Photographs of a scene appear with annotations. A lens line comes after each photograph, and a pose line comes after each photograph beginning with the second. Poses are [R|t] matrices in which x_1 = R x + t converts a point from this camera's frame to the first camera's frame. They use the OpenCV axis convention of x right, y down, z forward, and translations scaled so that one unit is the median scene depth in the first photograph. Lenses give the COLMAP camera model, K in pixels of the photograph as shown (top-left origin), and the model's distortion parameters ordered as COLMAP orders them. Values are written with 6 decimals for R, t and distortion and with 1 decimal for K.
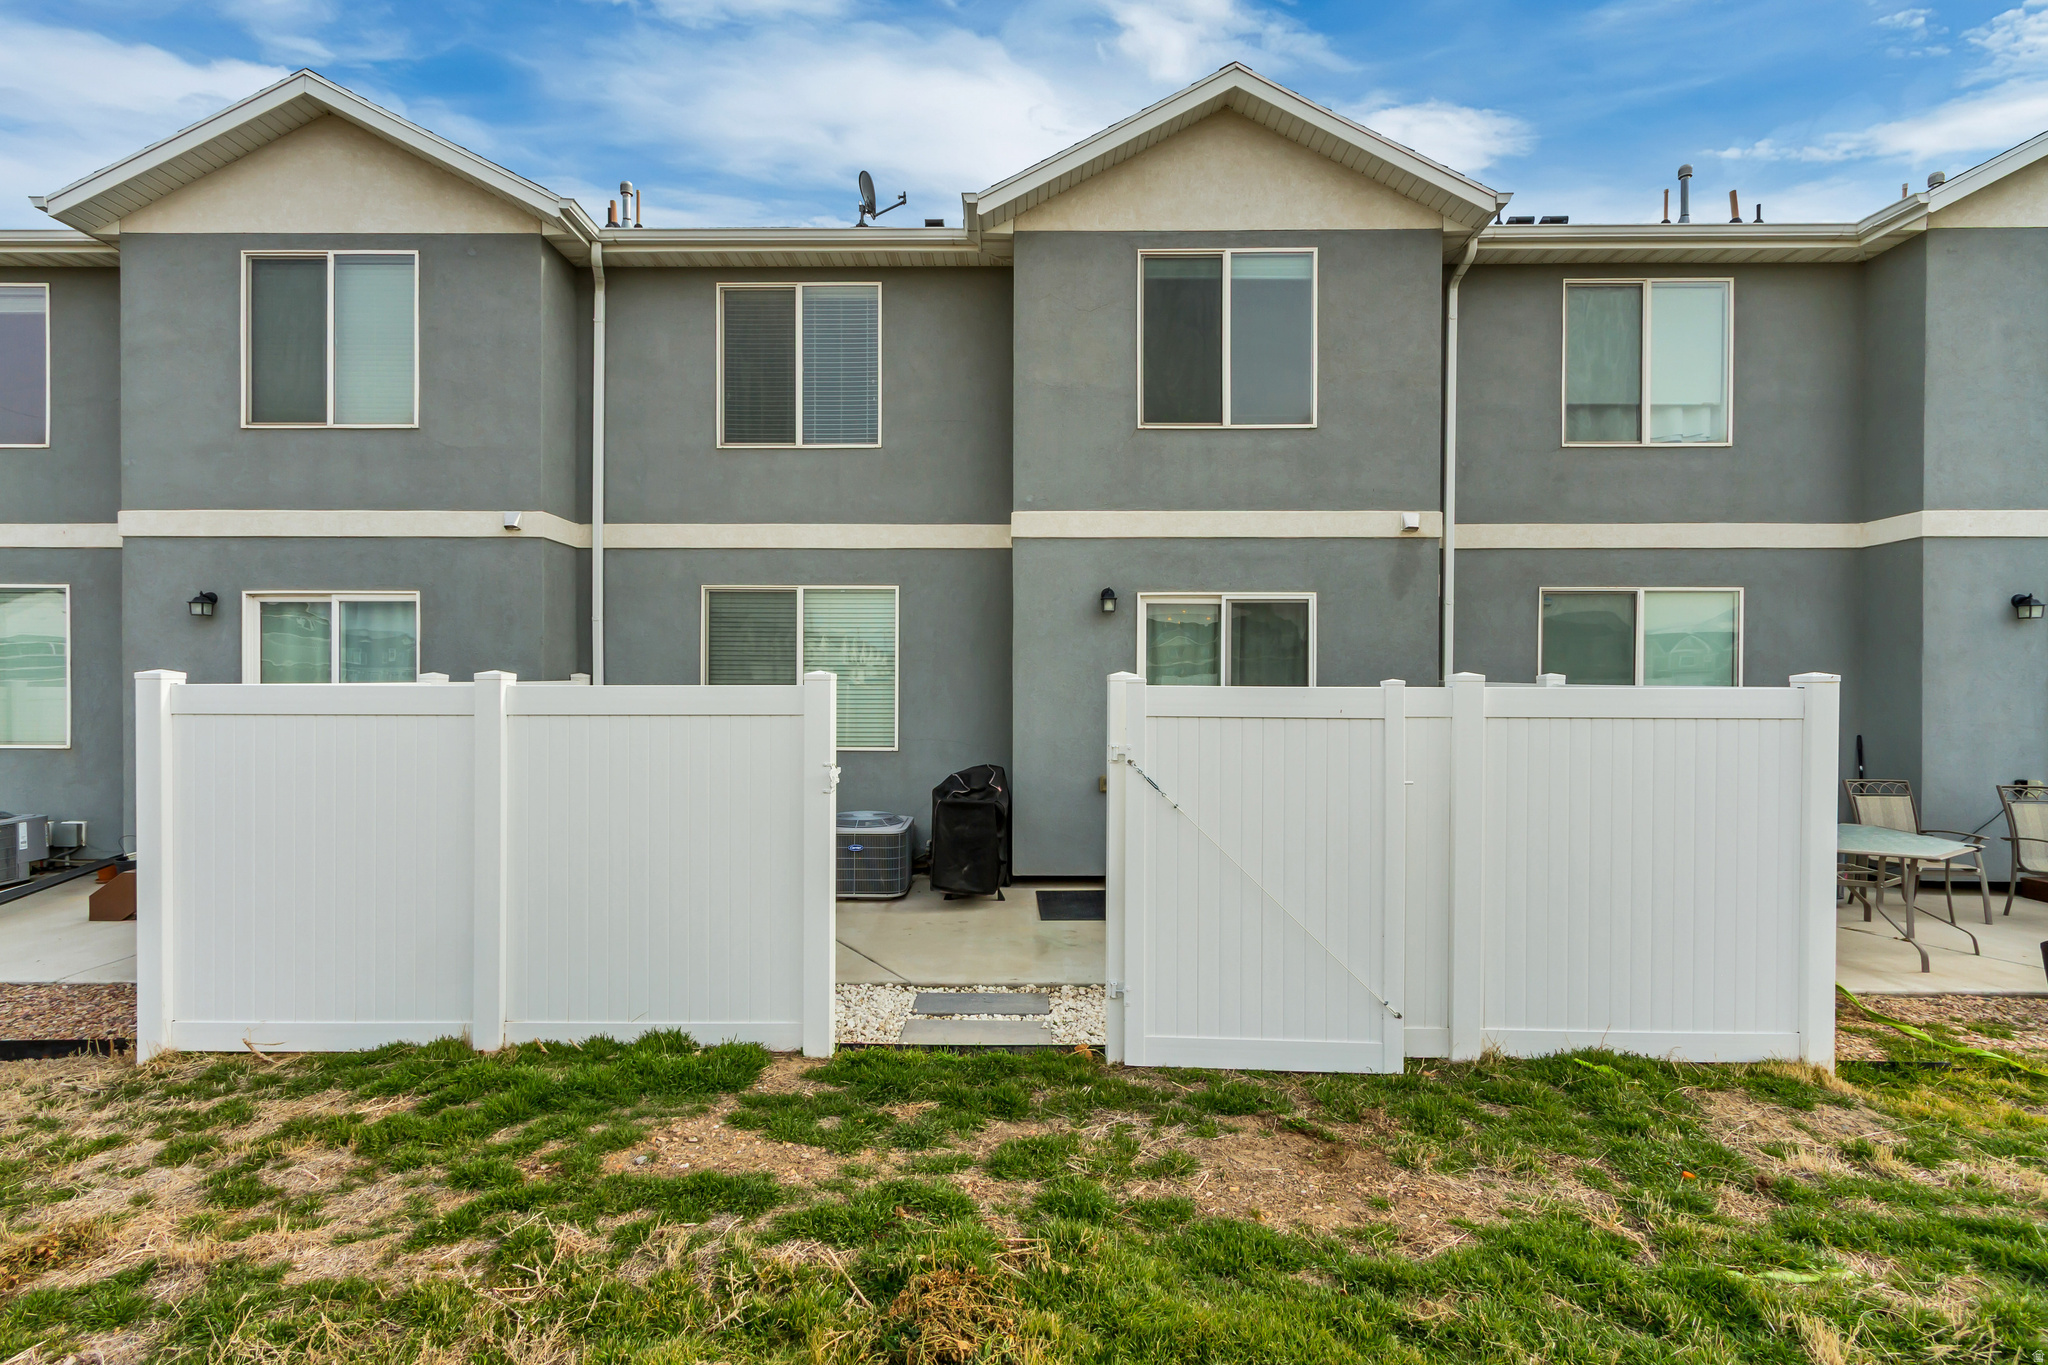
lens RADIAL K [[931.1, 0, 1014.8], [0, 931.1, 687.0], [0, 0, 1]] dist [0.000869, -0.000036]
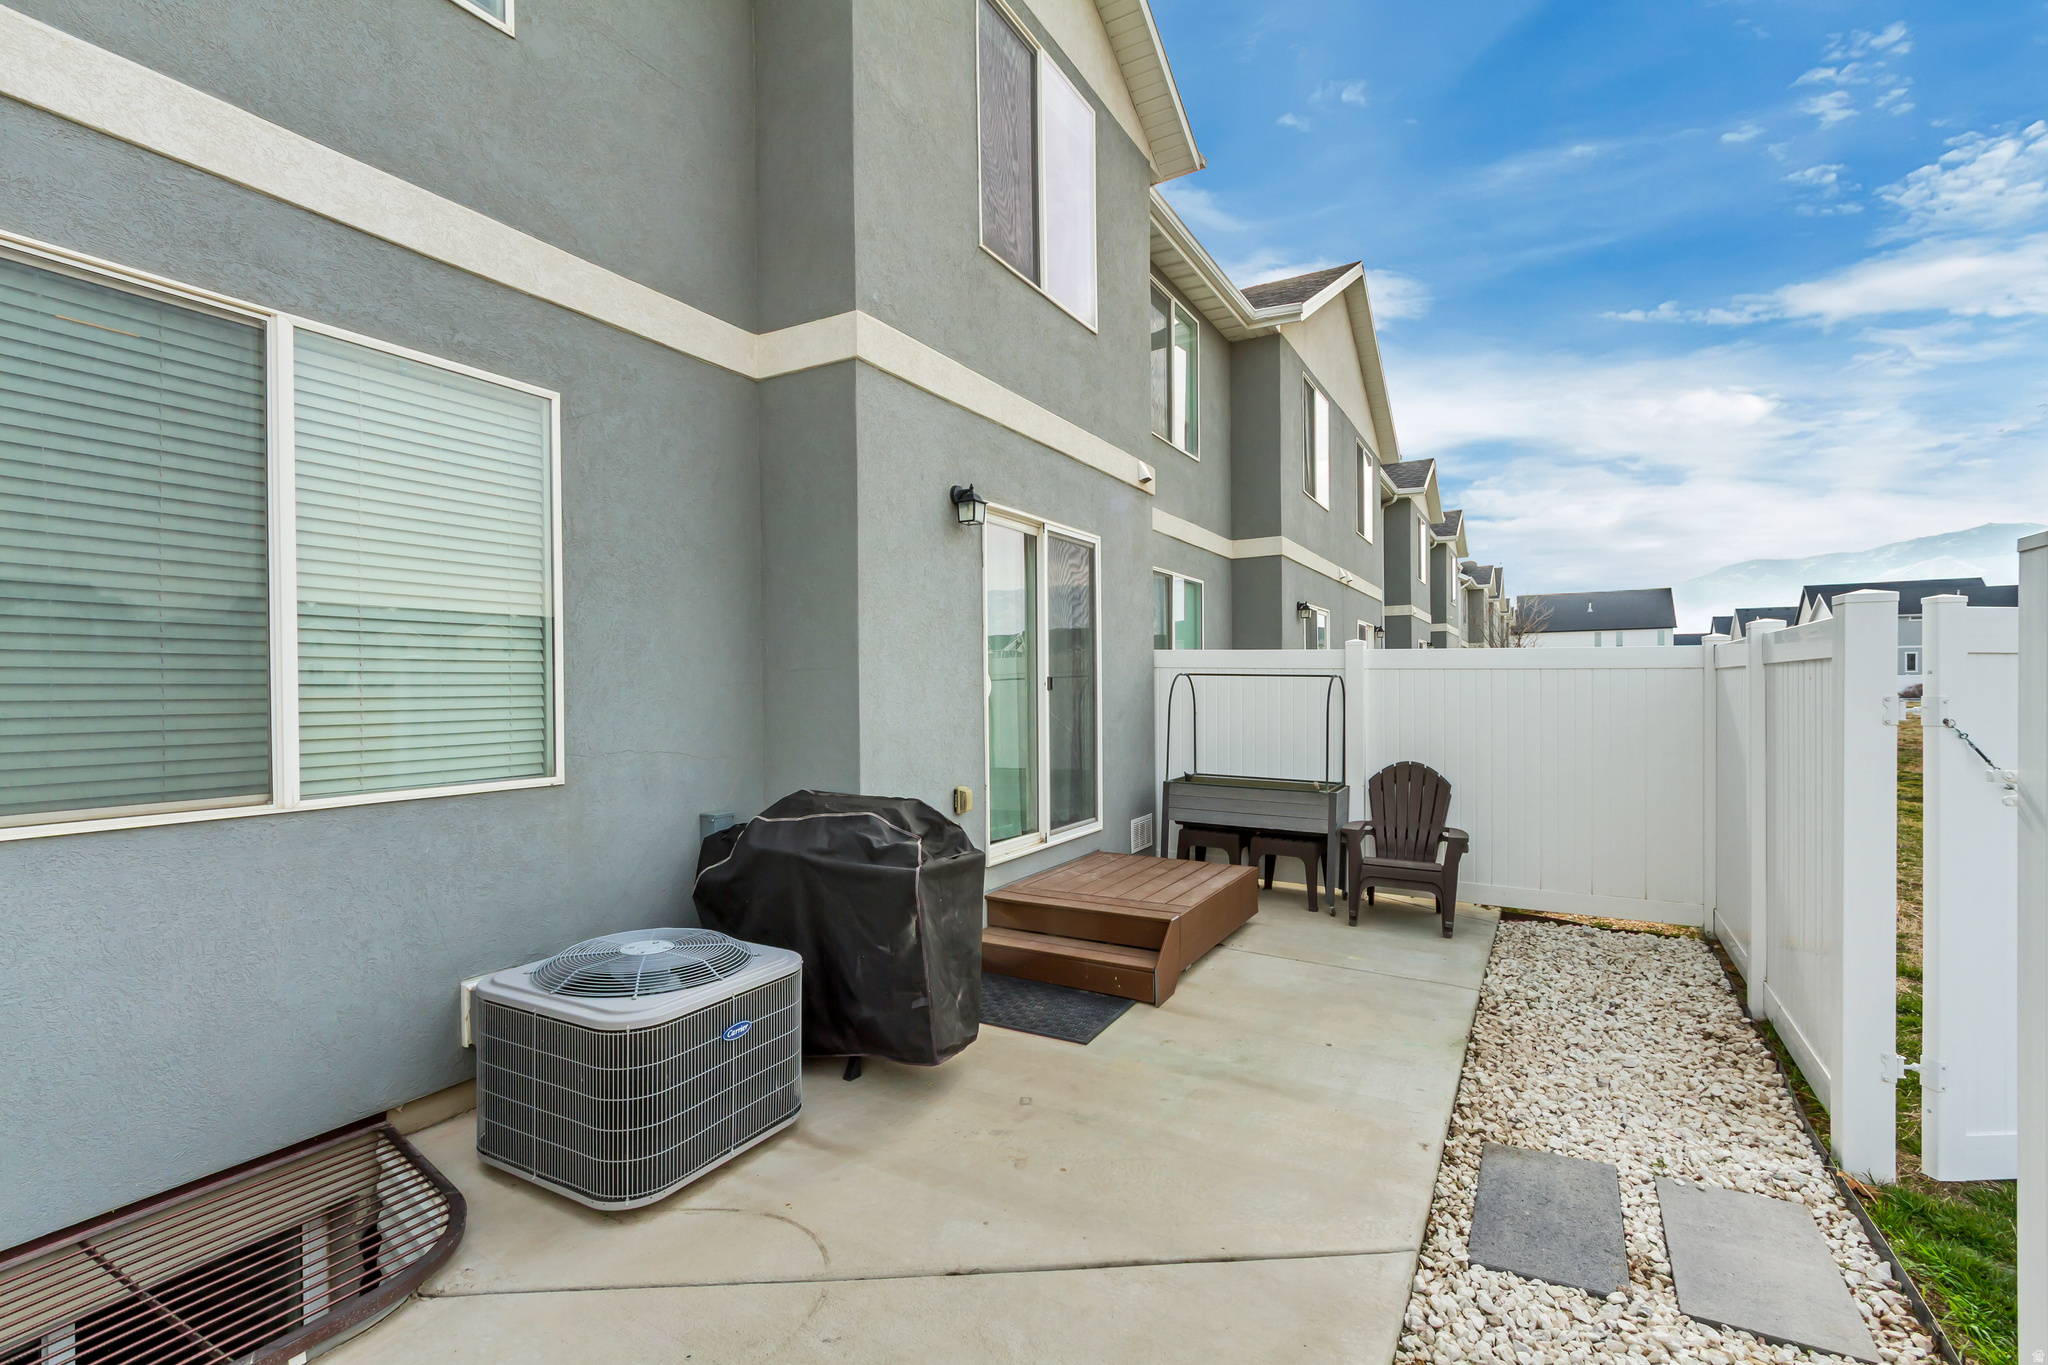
lens RADIAL K [[931.1, 0, 1015.7], [0, 931.1, 695.8], [0, 0, 1]] dist [0.000869, -0.000036]
pose [[0.493456, -0.014508, 0.869650, -0.419318], [0.005980, 0.999894, 0.013288, 0.025556], [-0.869750, -0.001356, 0.493490, 0.655844]]
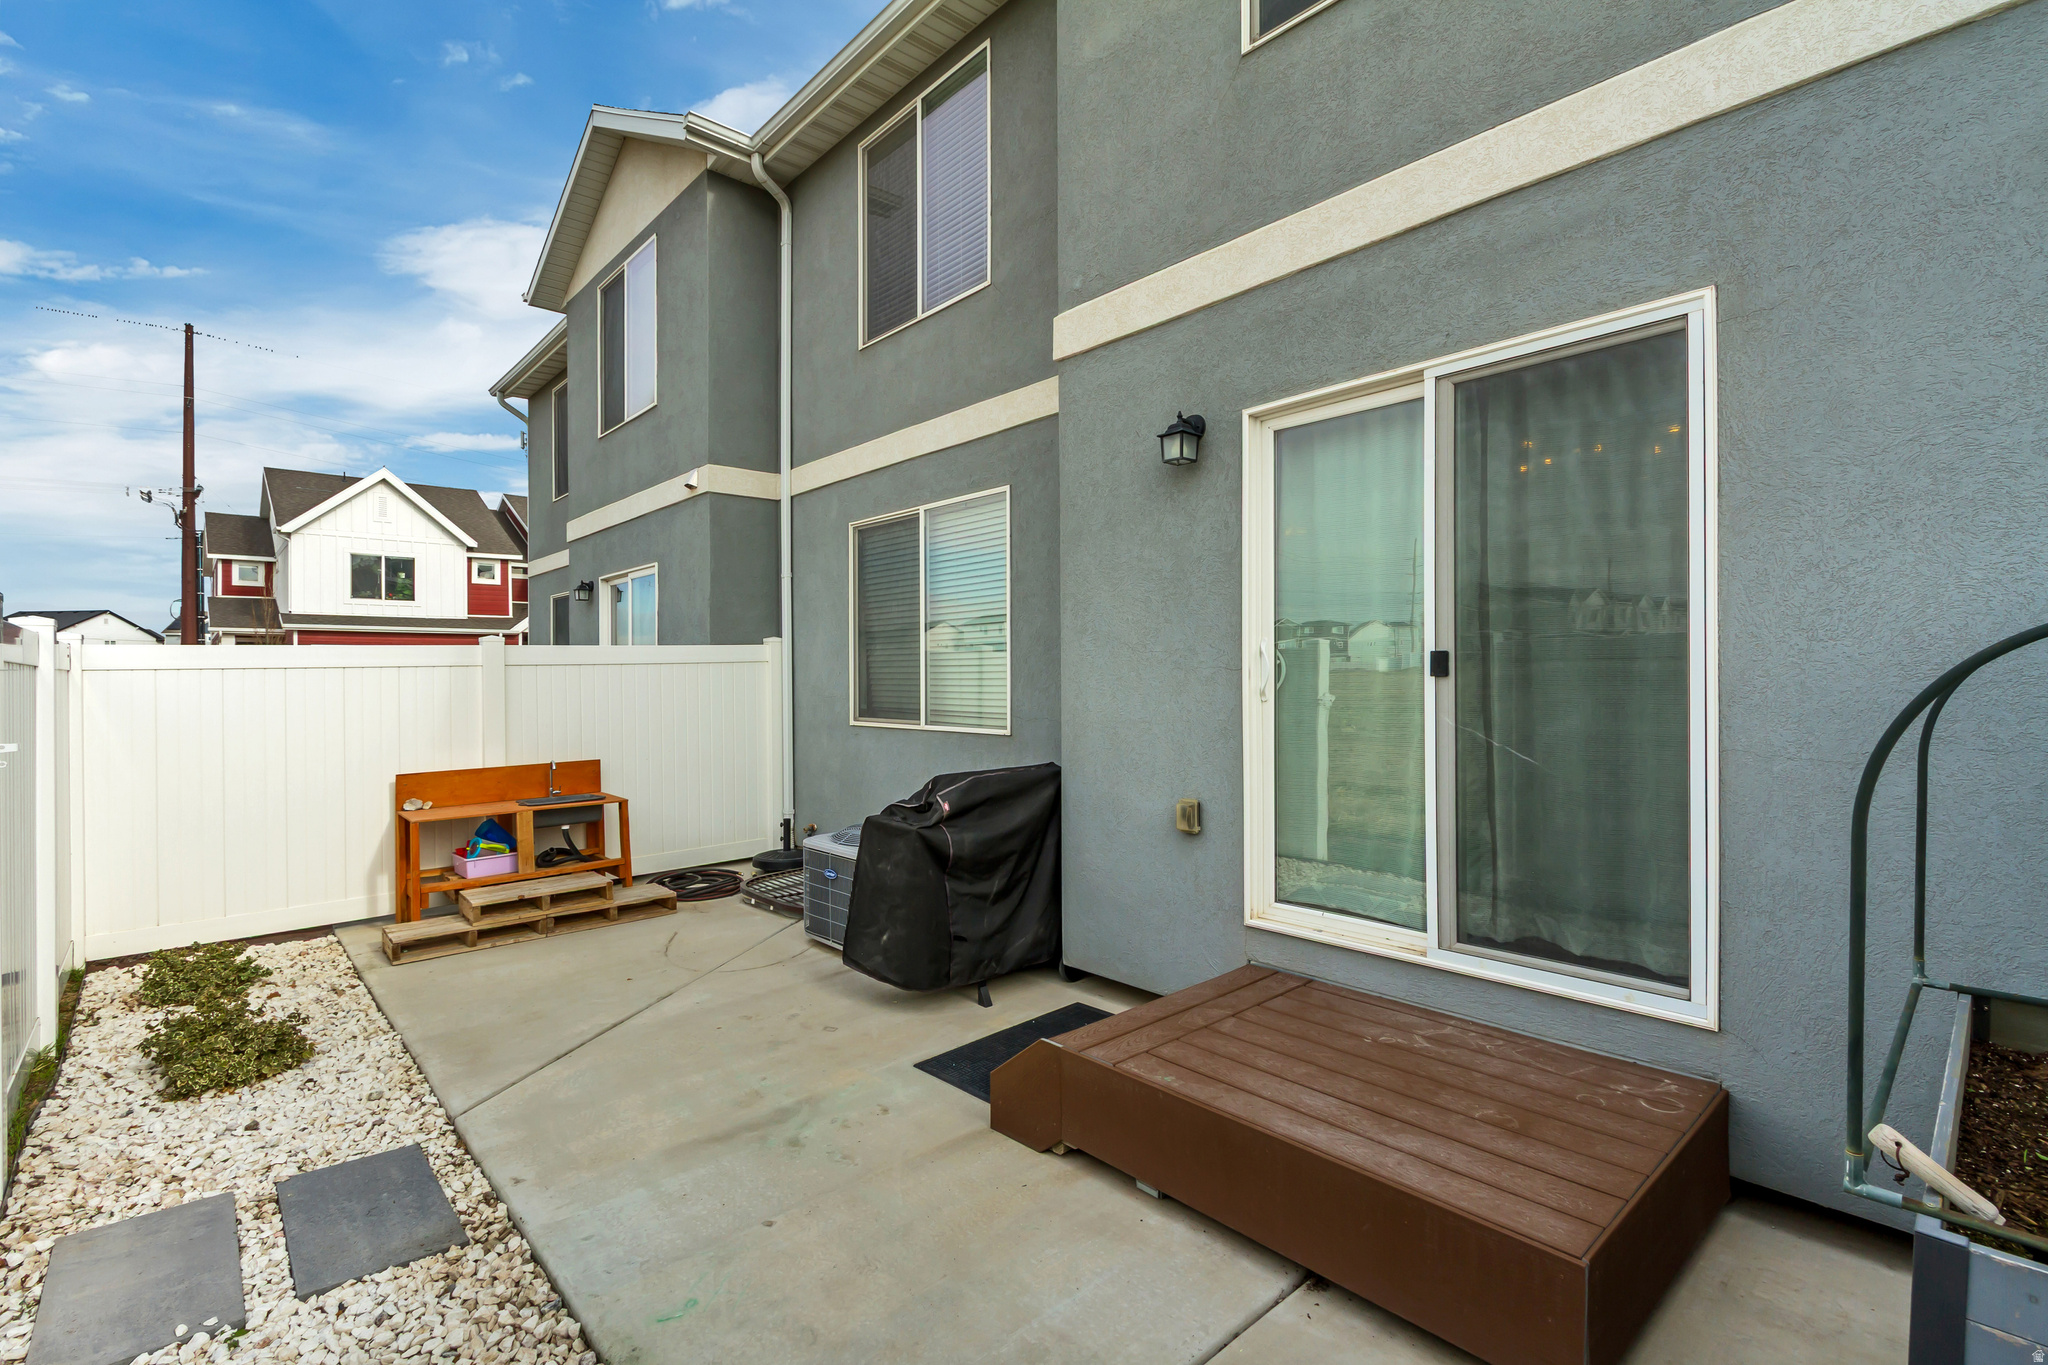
lens RADIAL K [[931.1, 0, 1027.8], [0, 931.1, 676.2], [0, 0, 1]] dist [0.000869, -0.000036]
pose [[0.676561, -0.009327, -0.736328, 0.395097], [0.012201, 0.999925, -0.001456, 0.029510], [0.736286, -0.007999, 0.676624, 0.603396]]
